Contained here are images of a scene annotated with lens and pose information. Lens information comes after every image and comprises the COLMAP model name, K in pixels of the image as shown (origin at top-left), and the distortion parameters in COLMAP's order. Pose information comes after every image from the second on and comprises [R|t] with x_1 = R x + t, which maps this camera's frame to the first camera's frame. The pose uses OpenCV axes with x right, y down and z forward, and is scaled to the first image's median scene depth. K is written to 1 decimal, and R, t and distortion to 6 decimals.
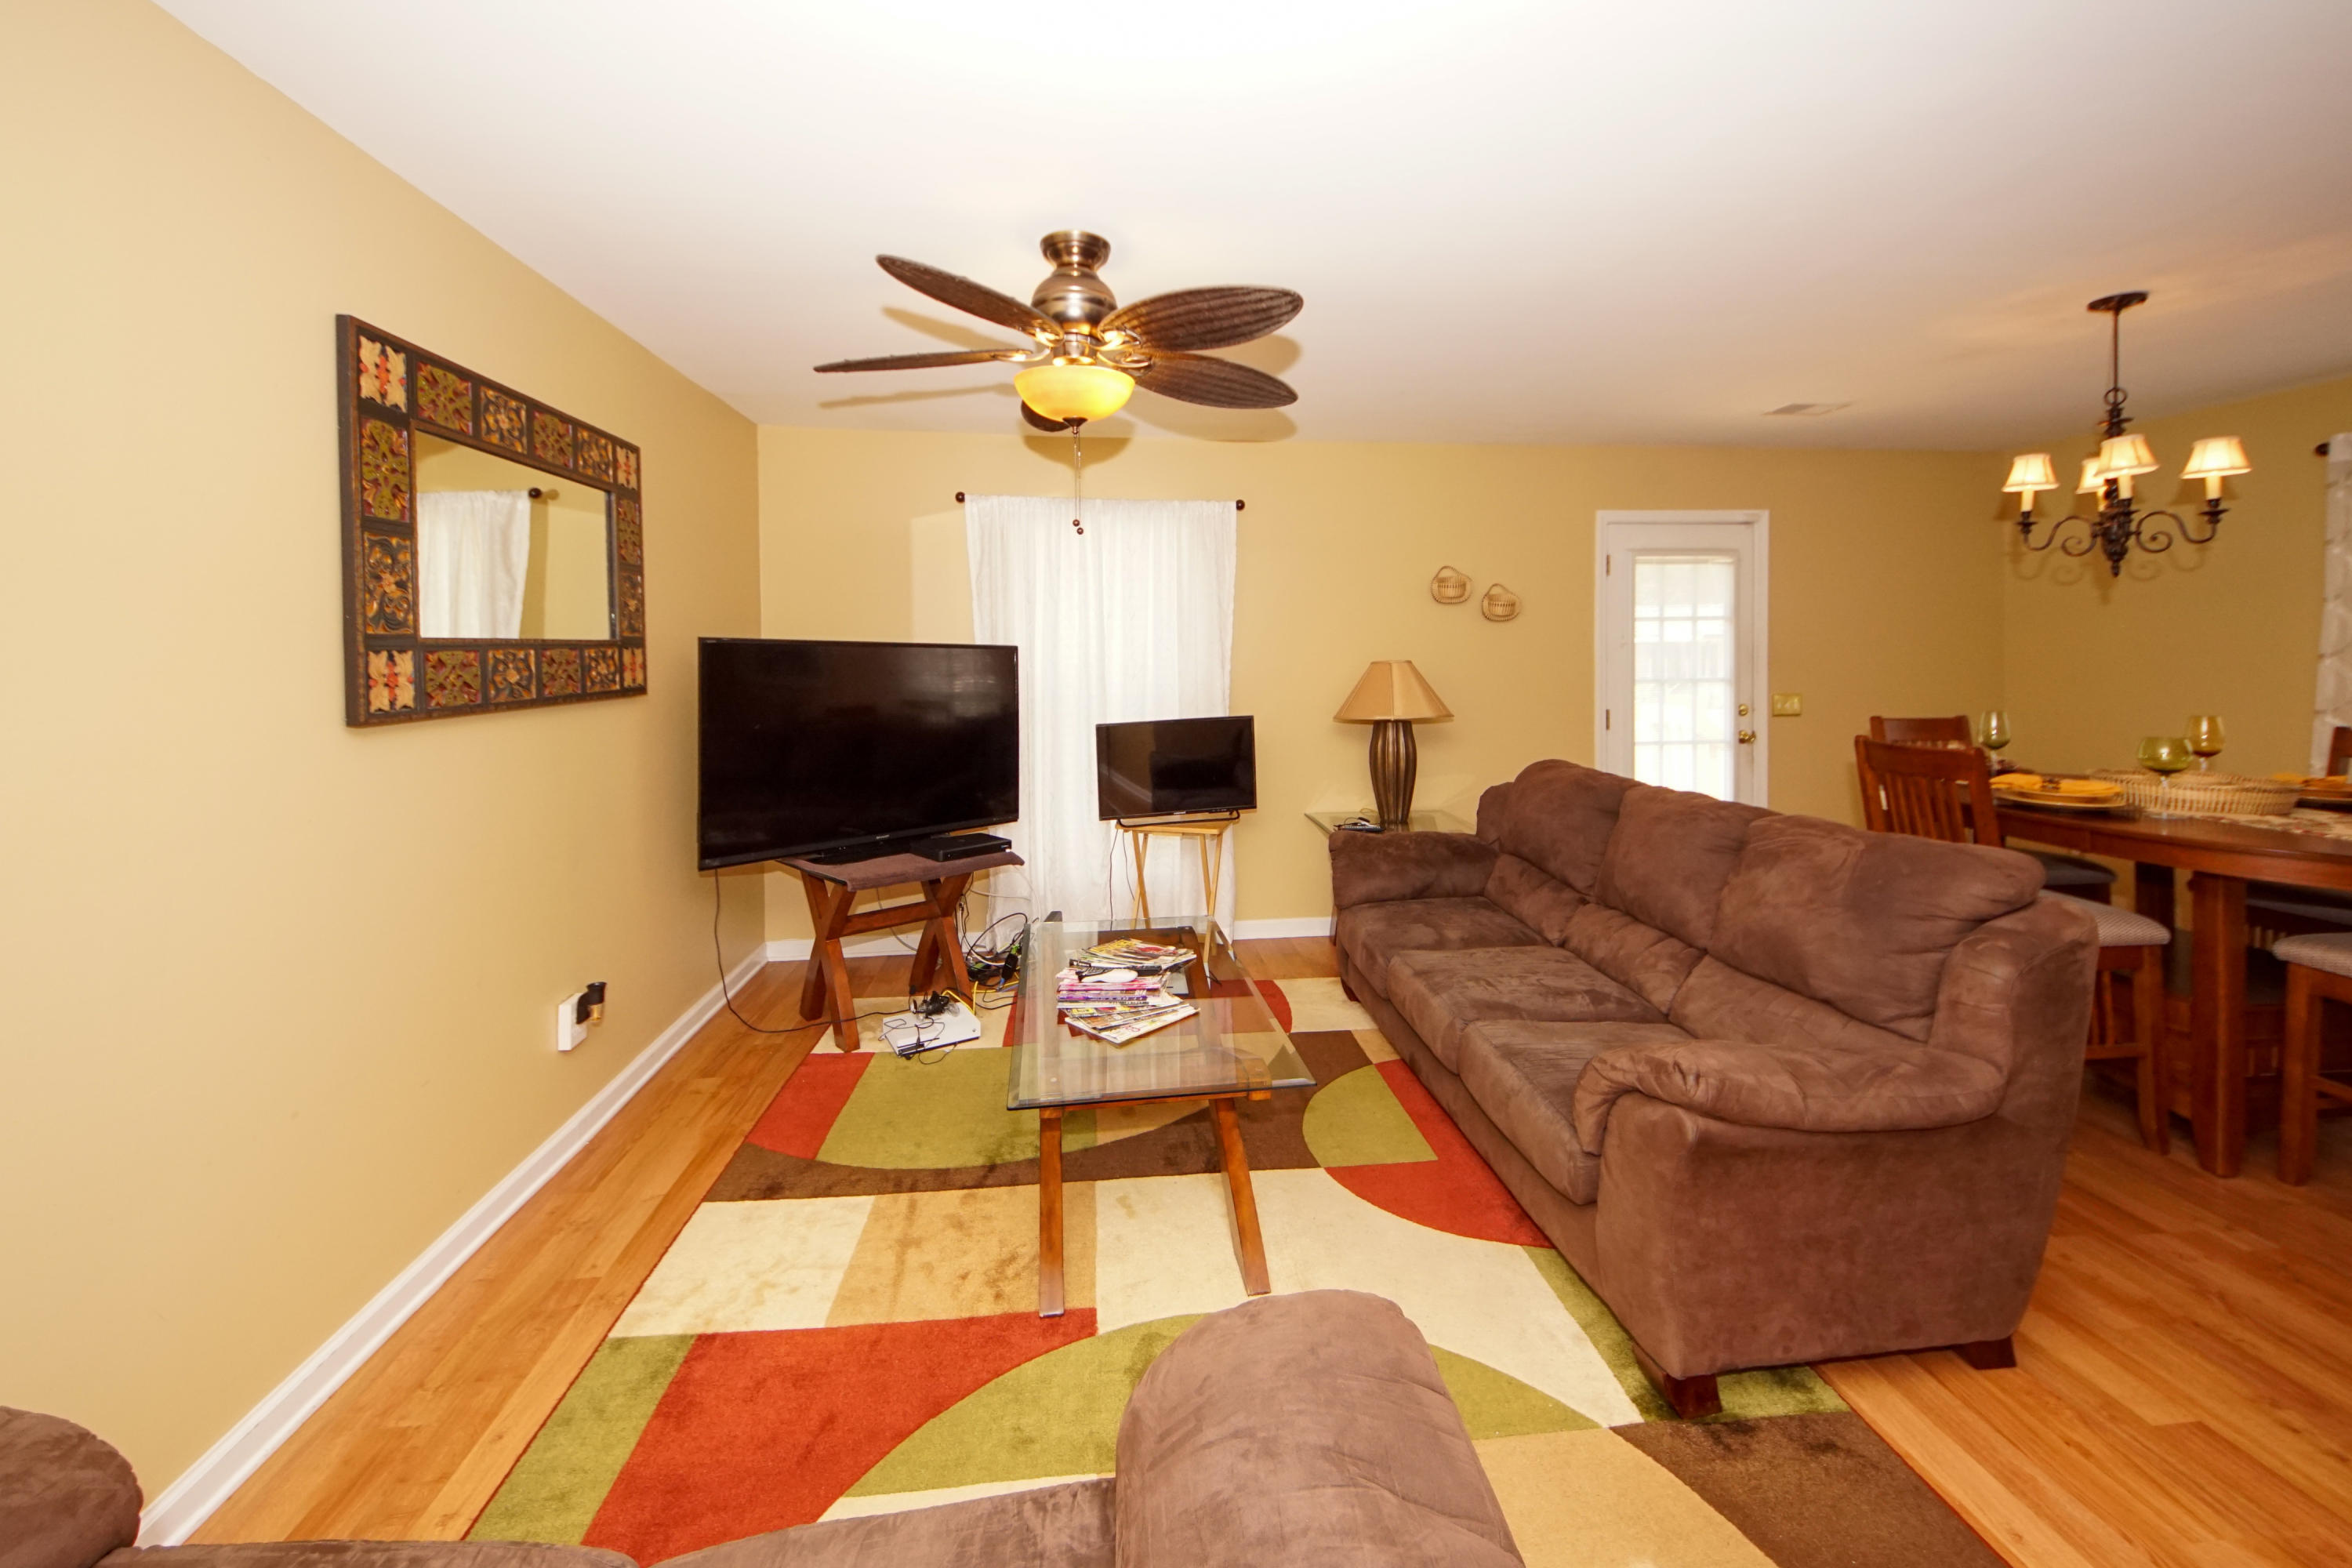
lens RADIAL K [[888.1, 0, 1179.8], [0, 888.1, 707.1], [0, 0, 1]] dist [0.000194, -0.000233]
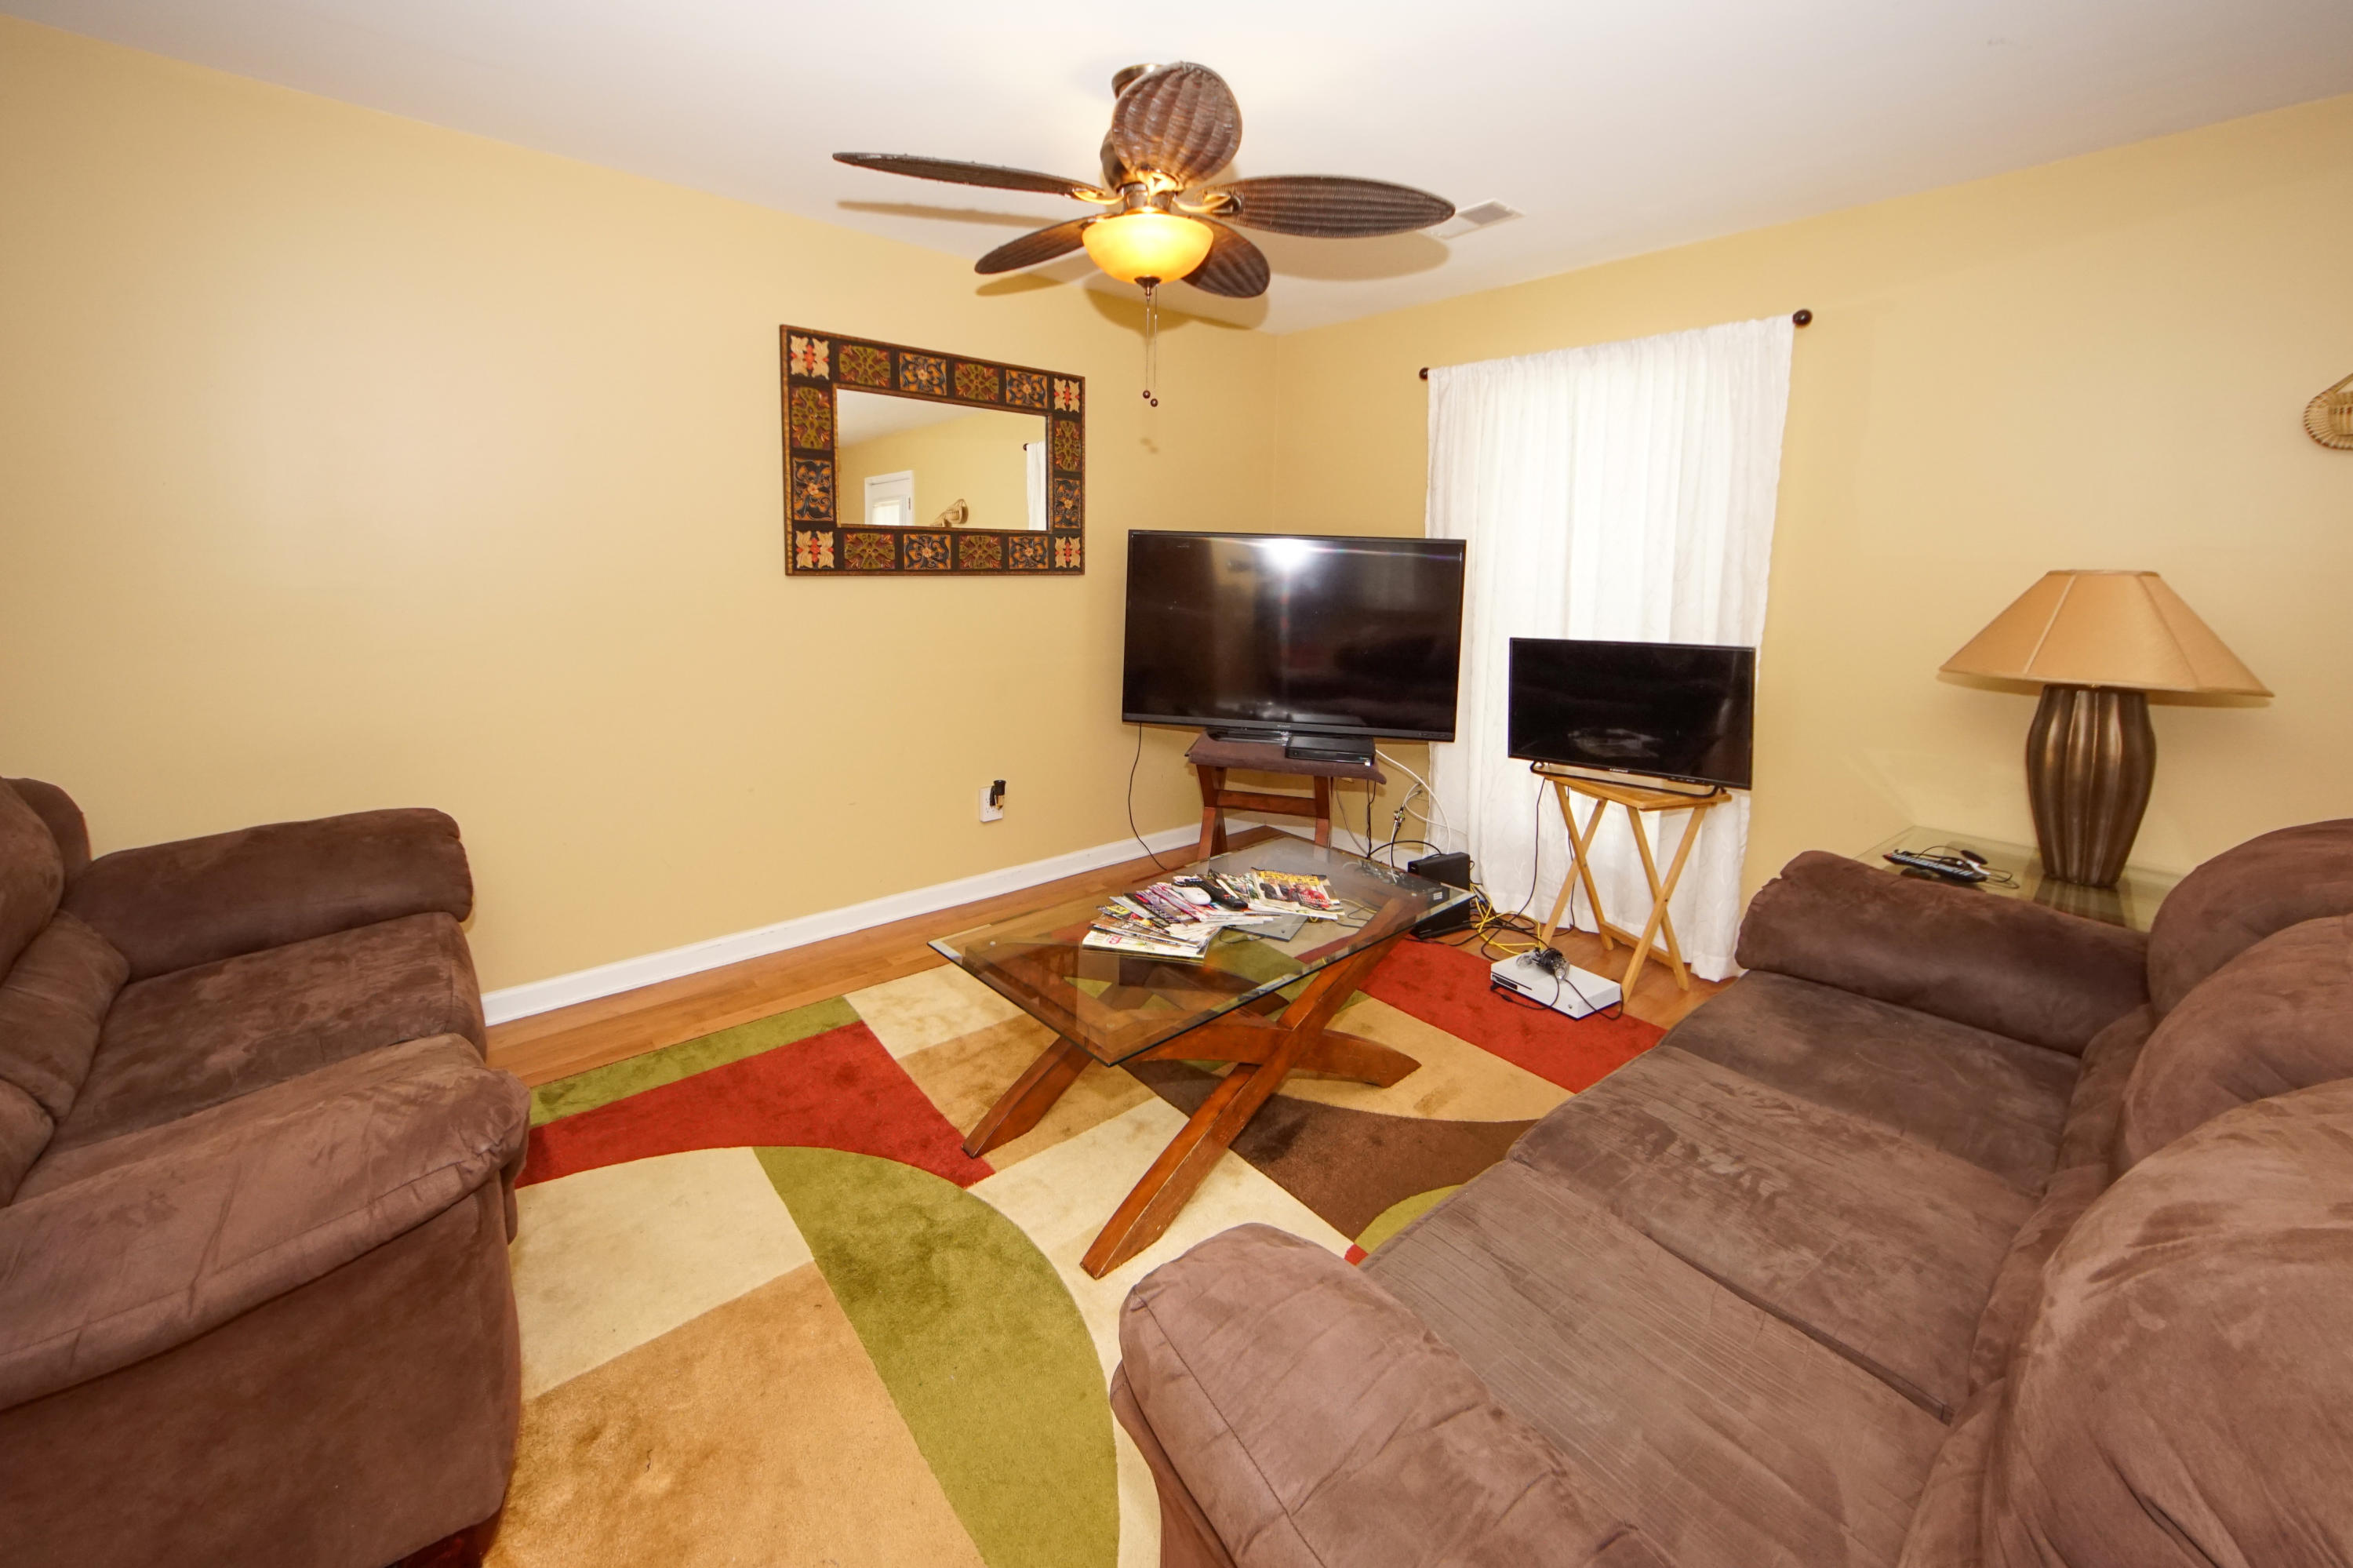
lens RADIAL K [[852.1, 0, 1168.9], [0, 852.1, 669.8], [0, 0, 1]] dist [0.011359, 0.000039]
pose [[0.556234, 0.122705, -0.821917, 0.536347], [-0.073142, 0.992429, 0.098662, -0.008515], [0.827801, 0.005237, 0.560998, 0.444663]]
